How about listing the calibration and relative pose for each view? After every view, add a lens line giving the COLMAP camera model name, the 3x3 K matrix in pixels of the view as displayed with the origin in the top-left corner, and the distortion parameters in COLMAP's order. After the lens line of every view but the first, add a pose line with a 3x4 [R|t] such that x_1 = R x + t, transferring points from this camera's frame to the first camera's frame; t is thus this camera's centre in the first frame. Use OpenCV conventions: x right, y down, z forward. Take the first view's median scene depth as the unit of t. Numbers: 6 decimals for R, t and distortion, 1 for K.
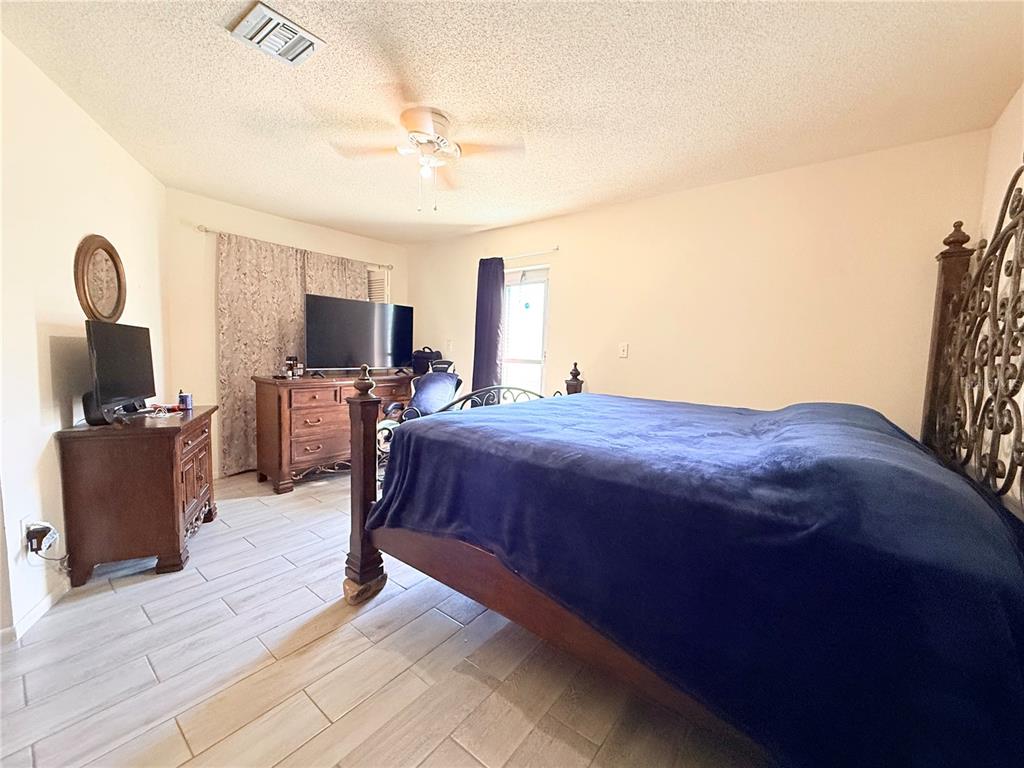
lens RADIAL K [[410.6, 0, 511.0], [0, 410.6, 385.2], [0, 0, 1]] dist [-0.000020, 0.000142]
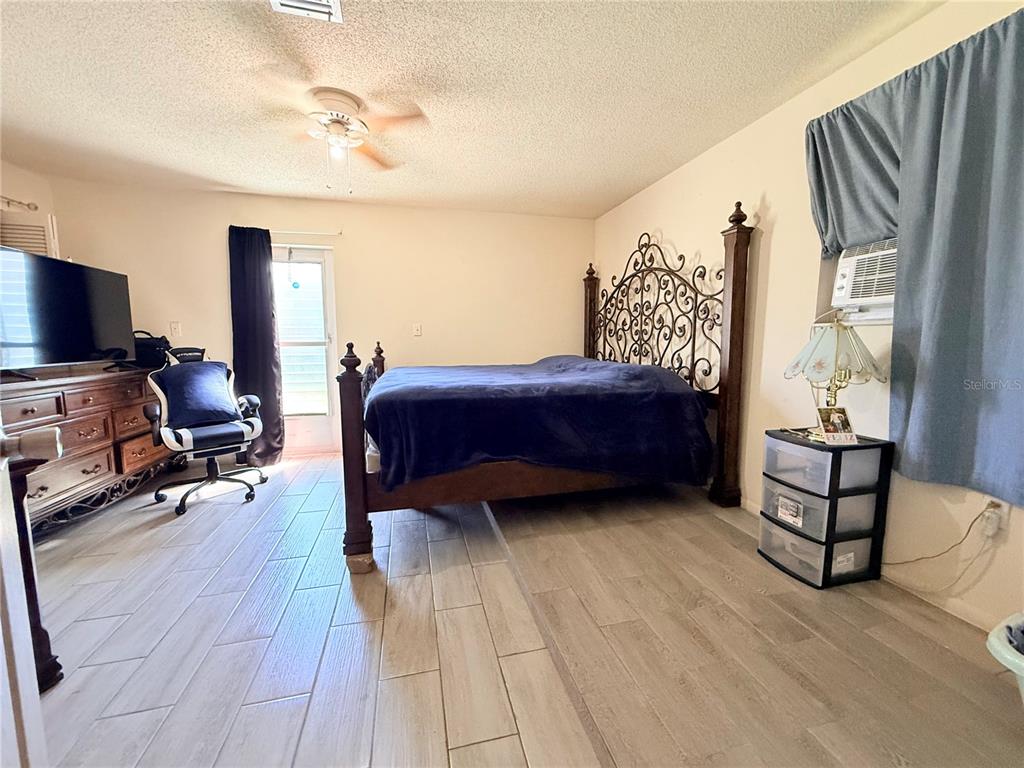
lens RADIAL K [[410.6, 0, 511.0], [0, 410.6, 385.2], [0, 0, 1]] dist [-0.000020, 0.000142]
pose [[0.606622, -0.118189, 0.786156, -0.457894], [0.088772, 0.992773, 0.080751, 0.003890], [-0.790019, 0.020803, 0.612730, 0.028937]]
